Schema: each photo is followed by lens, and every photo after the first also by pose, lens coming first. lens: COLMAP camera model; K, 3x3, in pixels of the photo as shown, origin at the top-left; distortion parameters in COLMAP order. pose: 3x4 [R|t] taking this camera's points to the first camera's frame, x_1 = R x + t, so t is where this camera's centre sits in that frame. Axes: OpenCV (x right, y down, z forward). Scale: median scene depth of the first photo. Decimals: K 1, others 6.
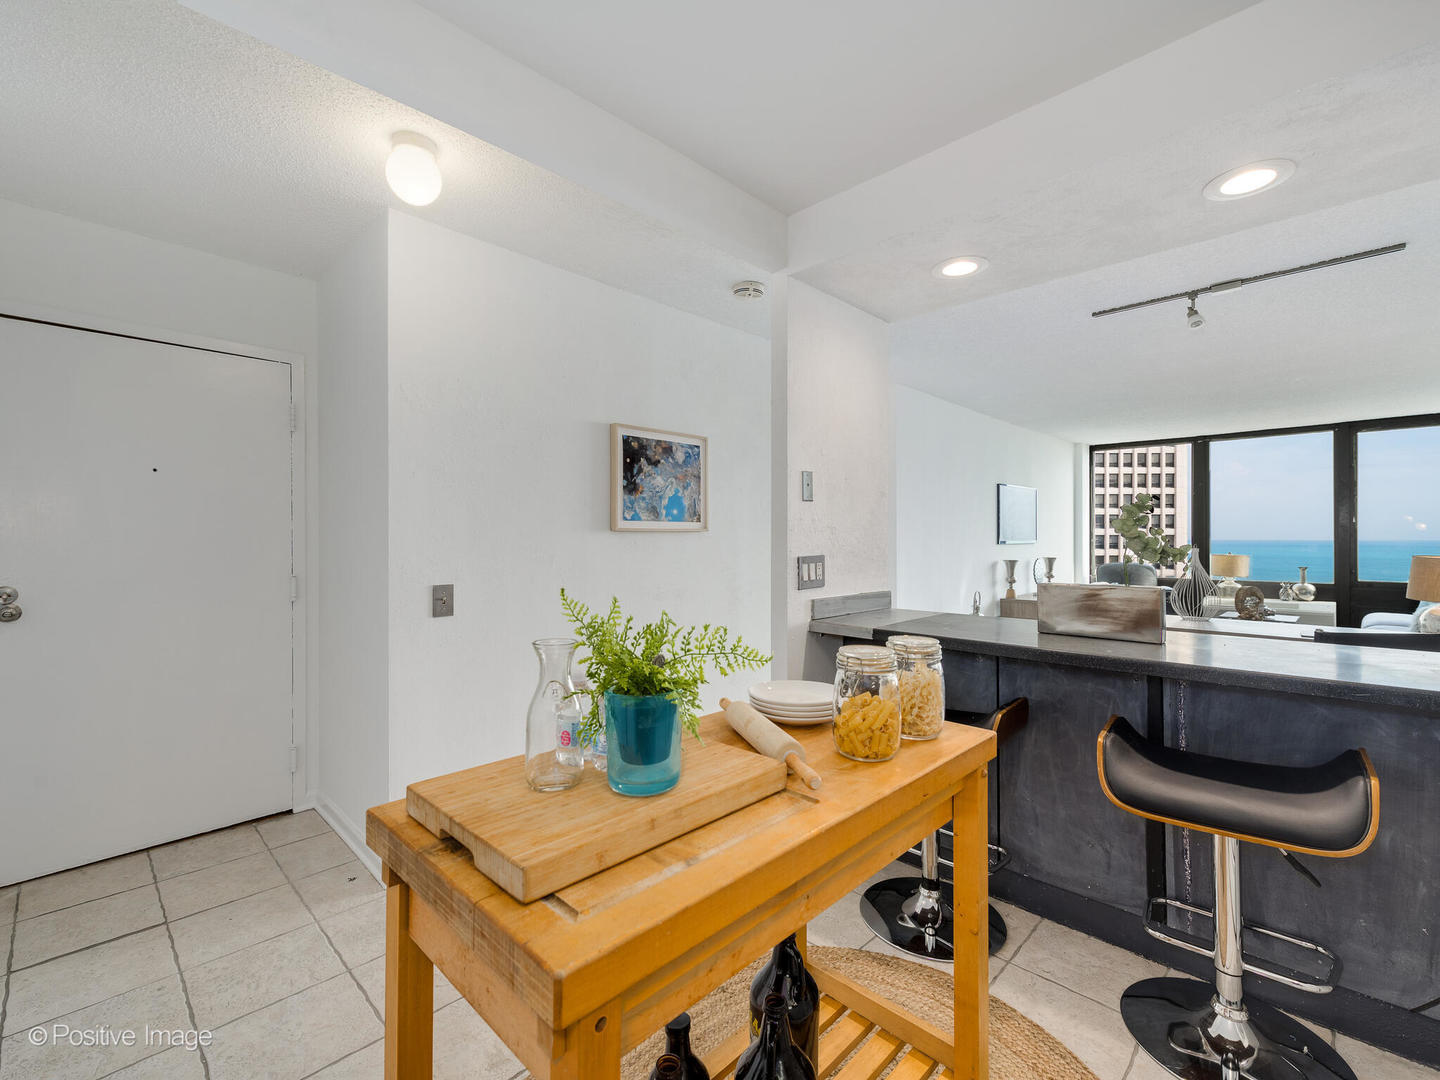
lens RADIAL K [[639.7, 0, 717.9], [0, 639.7, 534.4], [0, 0, 1]] dist [0.010517, -0.001712]
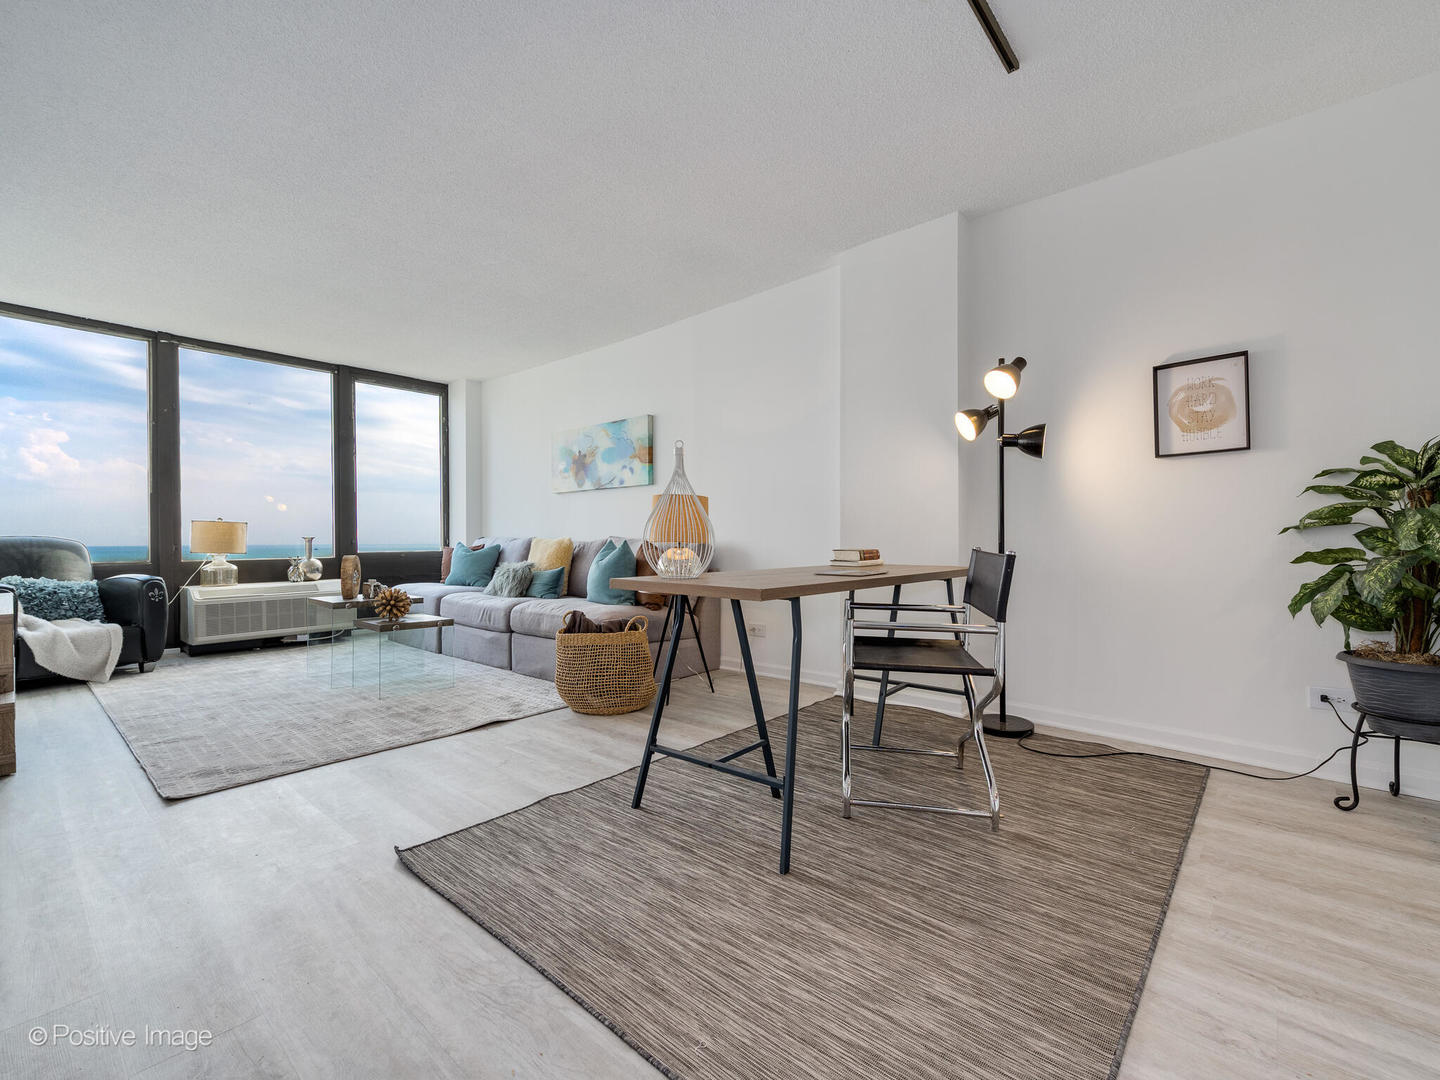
lens RADIAL K [[639.7, 0, 714.5], [0, 639.7, 548.2], [0, 0, 1]] dist [0.010517, -0.001712]
pose [[-0.047214, -0.011508, 0.998818, 0.106840], [0.000773, 0.999933, 0.011557, 0.055251], [-0.998884, 0.001318, -0.047202, 0.549503]]
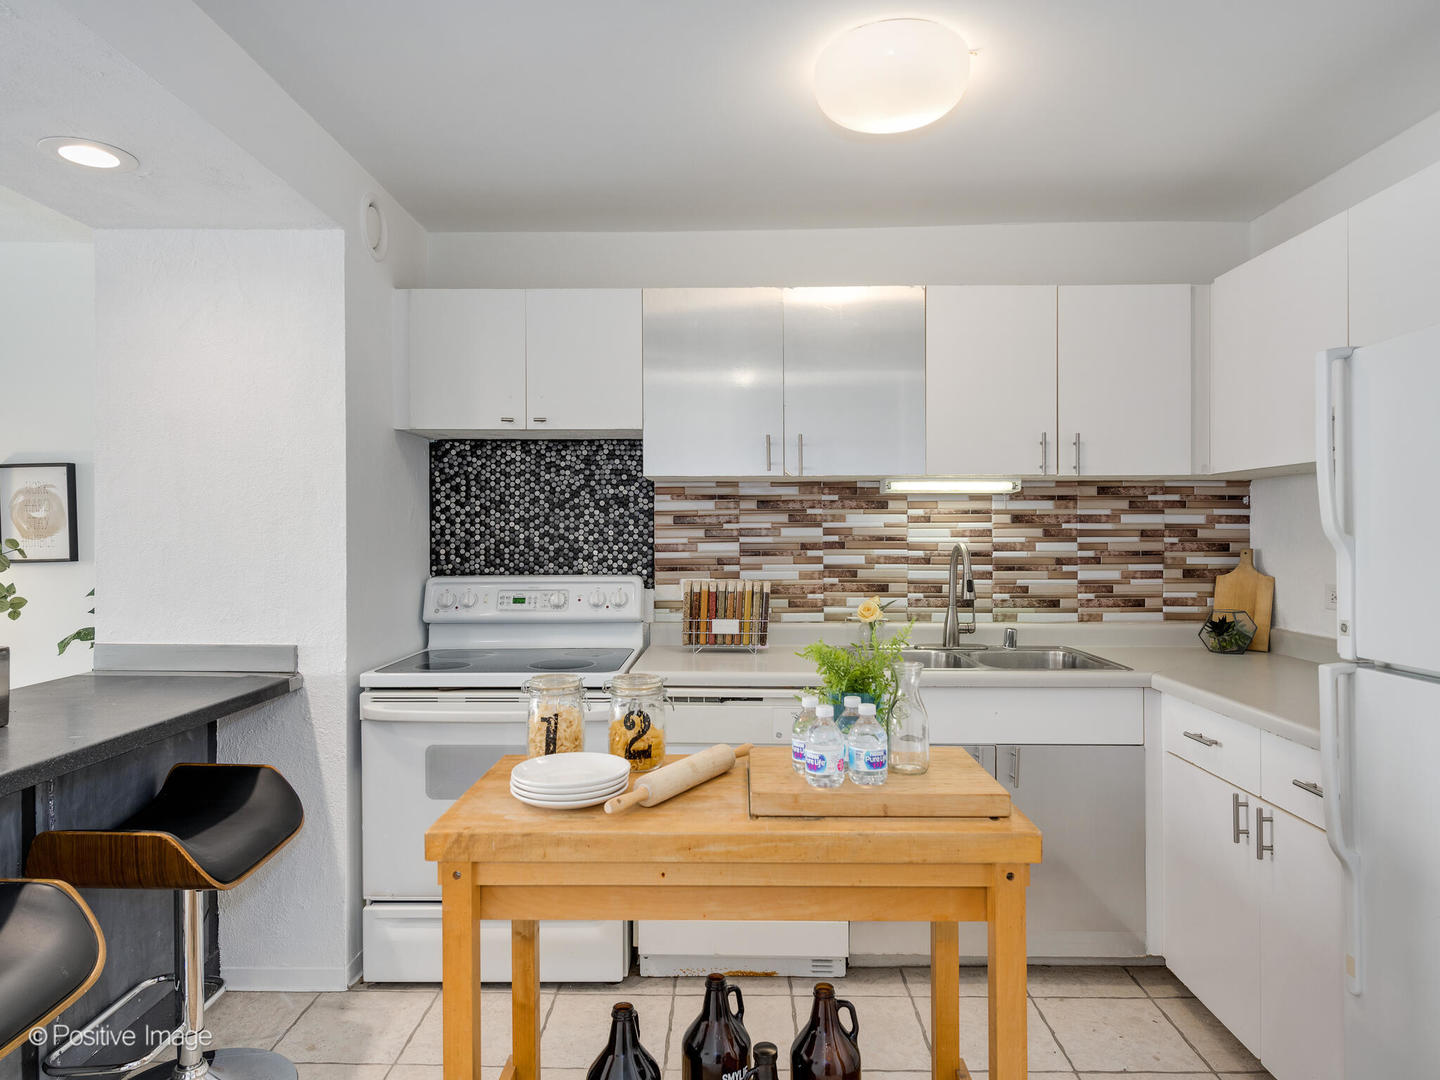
lens RADIAL K [[900.5, 0, 719.9], [0, 900.5, 541.2], [0, 0, 1]] dist [0.013412, -0.003332]
pose [[-0.686609, -0.007886, 0.726984, -0.160506], [-0.003920, 0.999967, 0.007145, -0.012418], [-0.727017, 0.002056, -0.686617, 0.316578]]
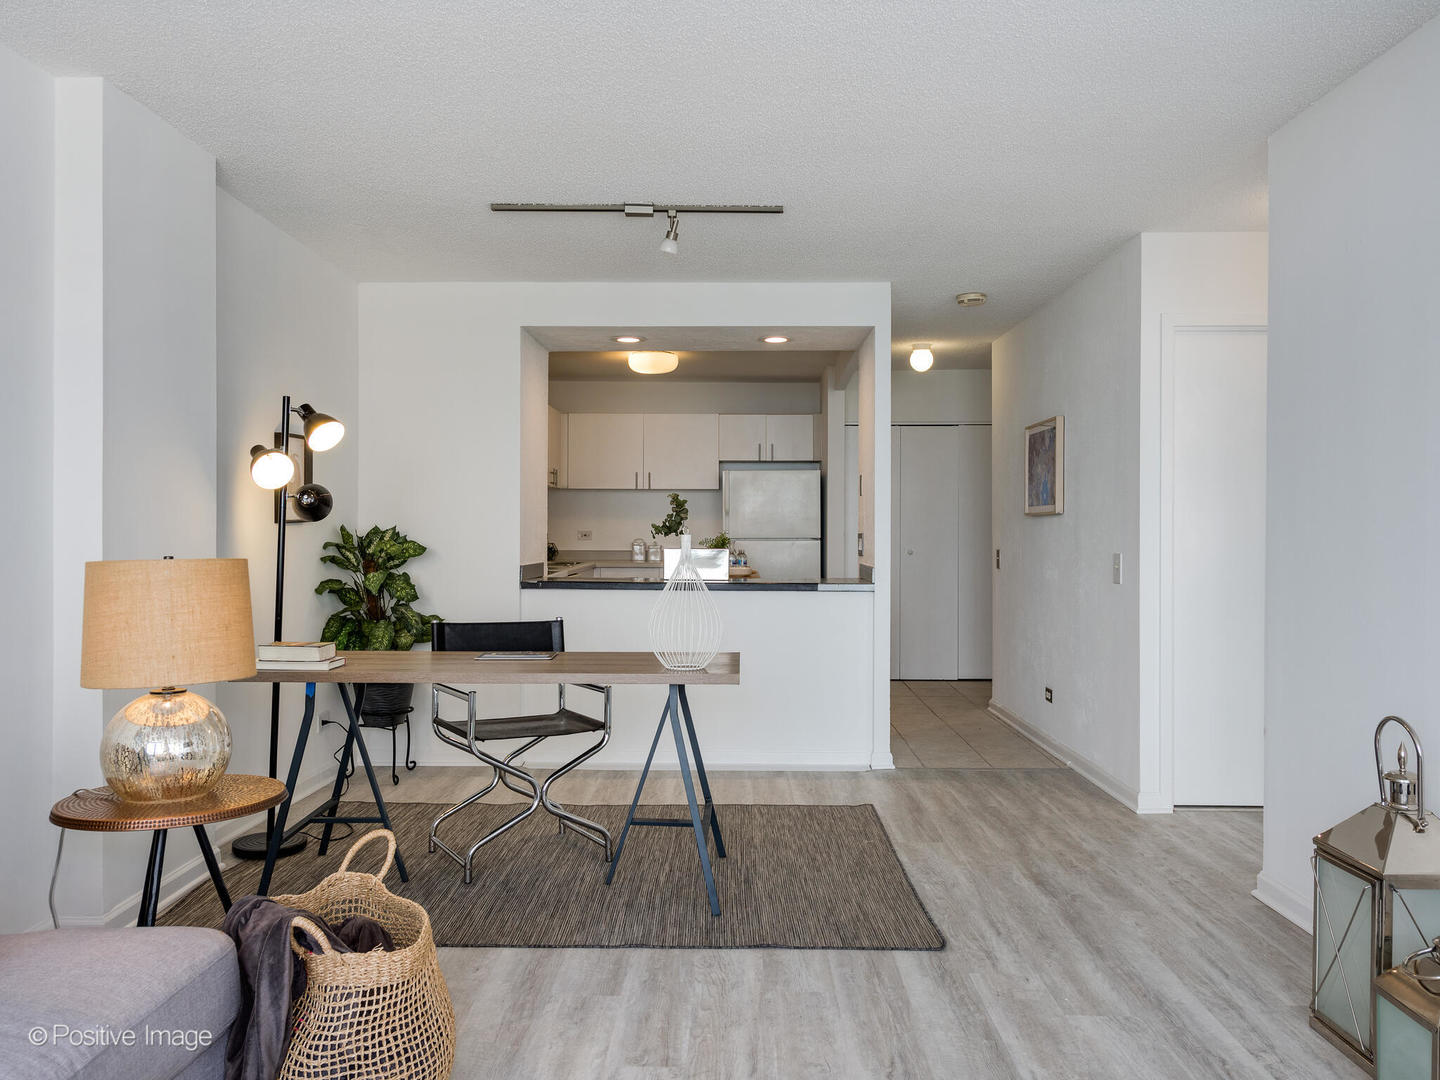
lens RADIAL K [[1078.1, 0, 718.1], [0, 1078.1, 531.1], [0, 0, 1]] dist [0.009129, 0.001609]
pose [[-0.726034, -0.001020, -0.687658, 0.725396], [-0.001117, 0.999999, -0.000303, 0.010783], [0.687657, 0.000548, -0.726035, 0.913784]]
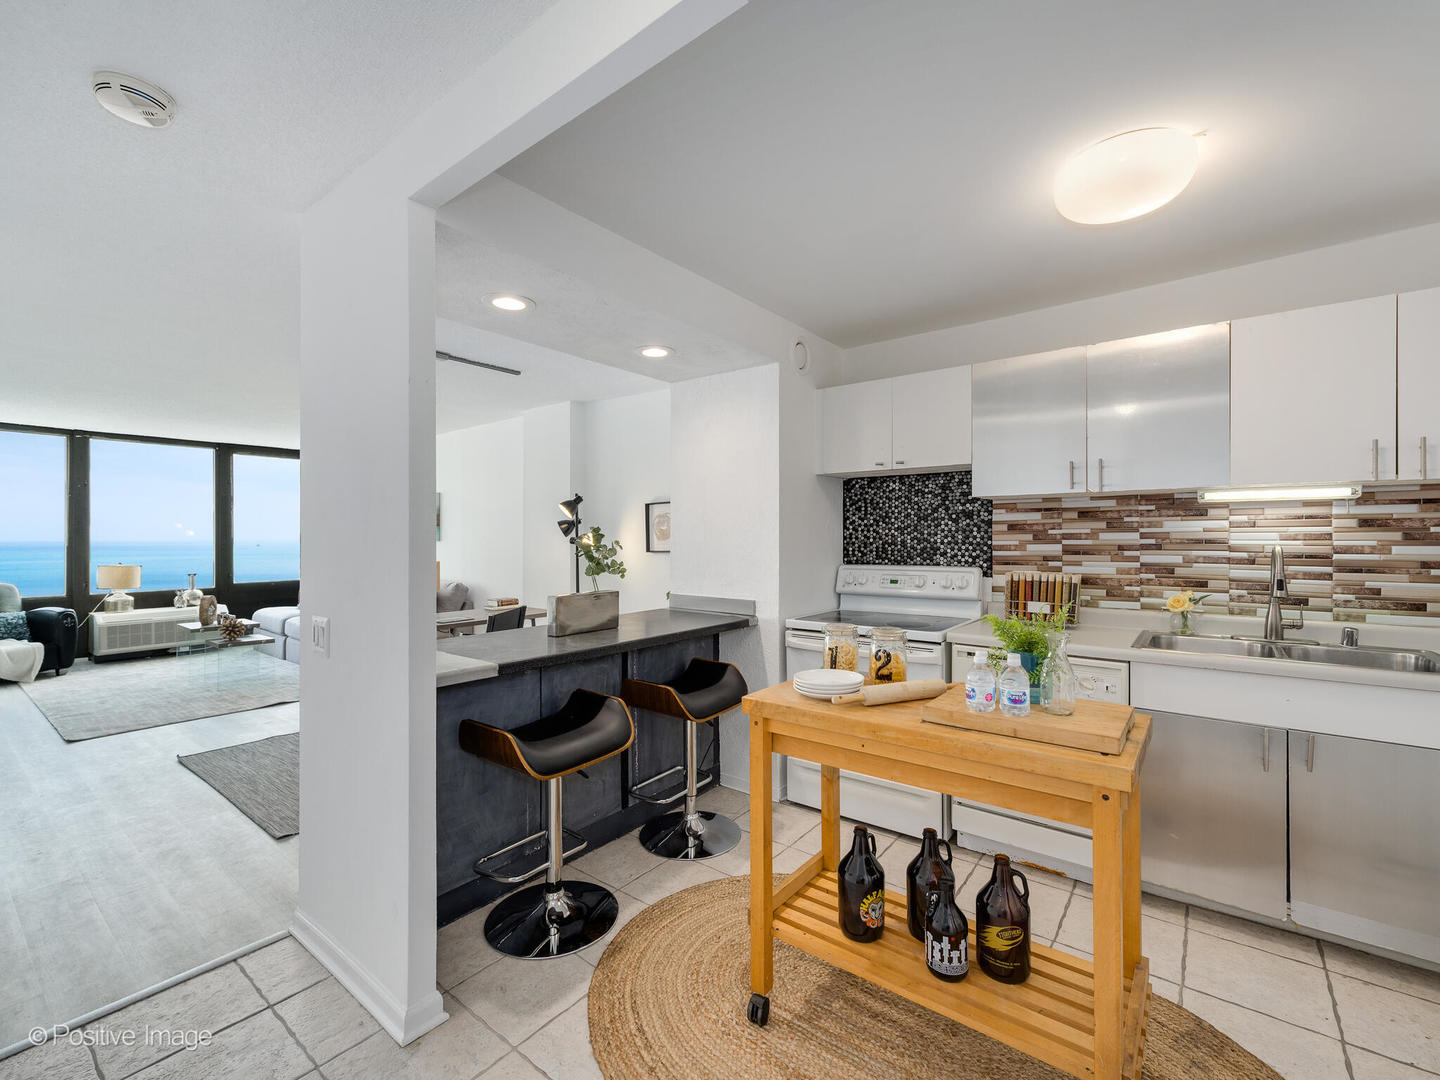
lens RADIAL K [[639.7, 0, 718.9], [0, 639.7, 539.2], [0, 0, 1]] dist [0.010517, -0.001712]
pose [[-0.111605, -0.003869, 0.993745, -0.237047], [-0.003078, 0.999989, 0.003547, -0.012727], [-0.993748, -0.002663, -0.111616, 0.263273]]
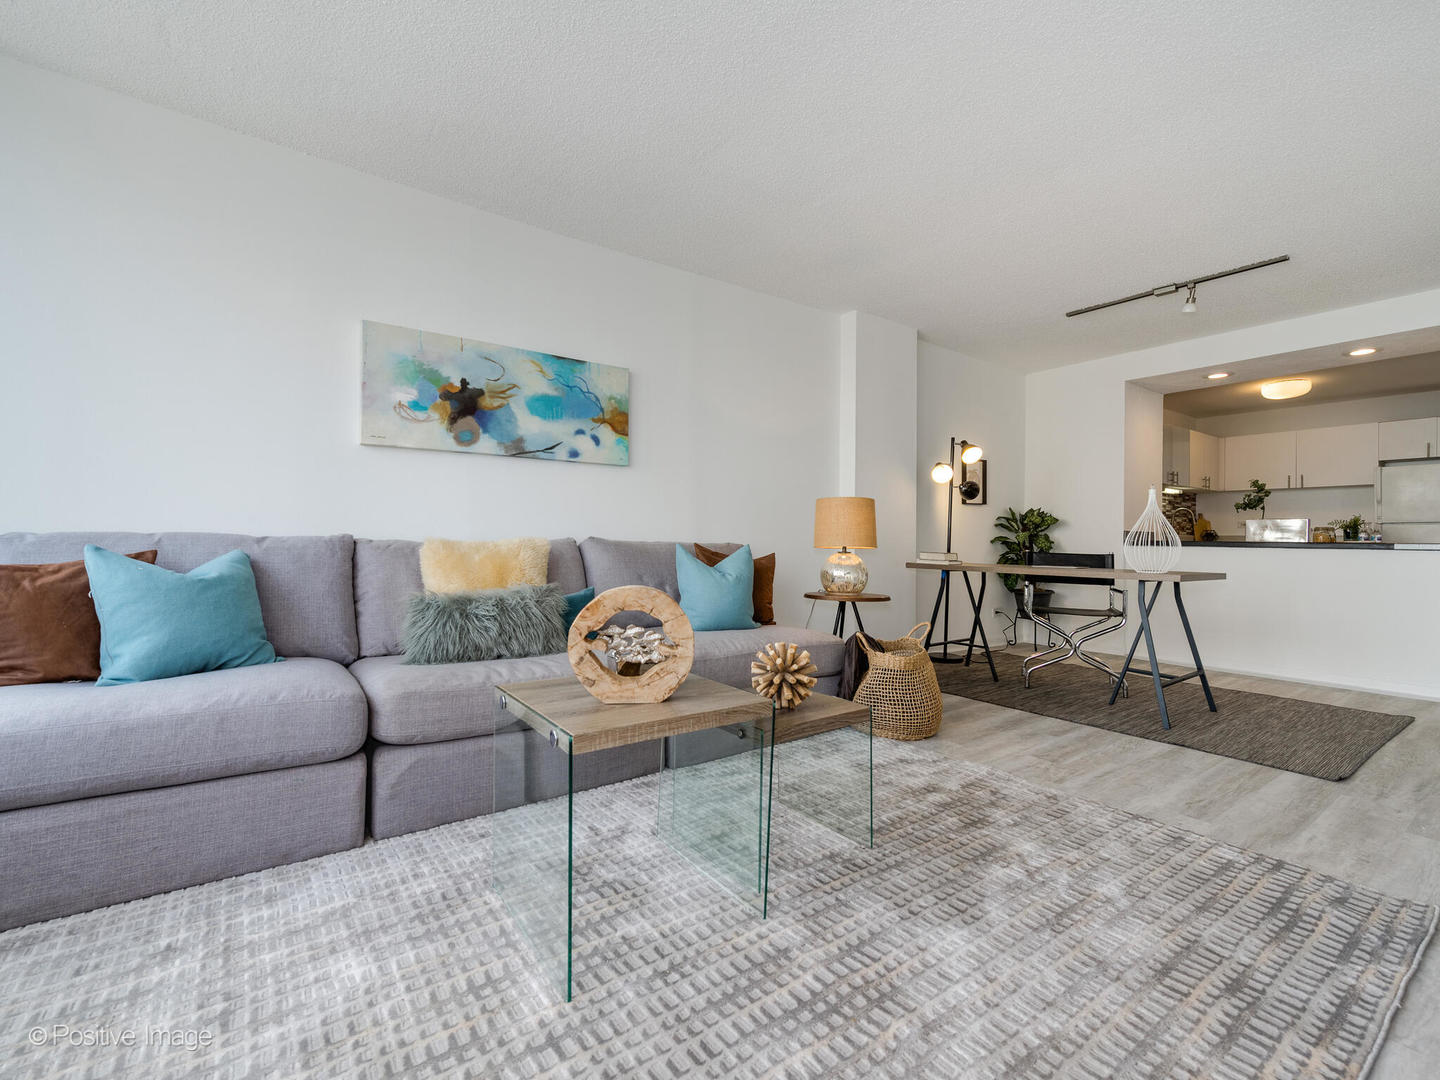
lens RADIAL K [[639.7, 0, 725.5], [0, 639.7, 538.1], [0, 0, 1]] dist [0.010517, -0.001712]
pose [[-0.987567, -0.007967, 0.156998, 0.632639], [-0.009122, 0.999936, -0.006637, 0.053350], [-0.156936, -0.007987, -0.987577, 1.054616]]
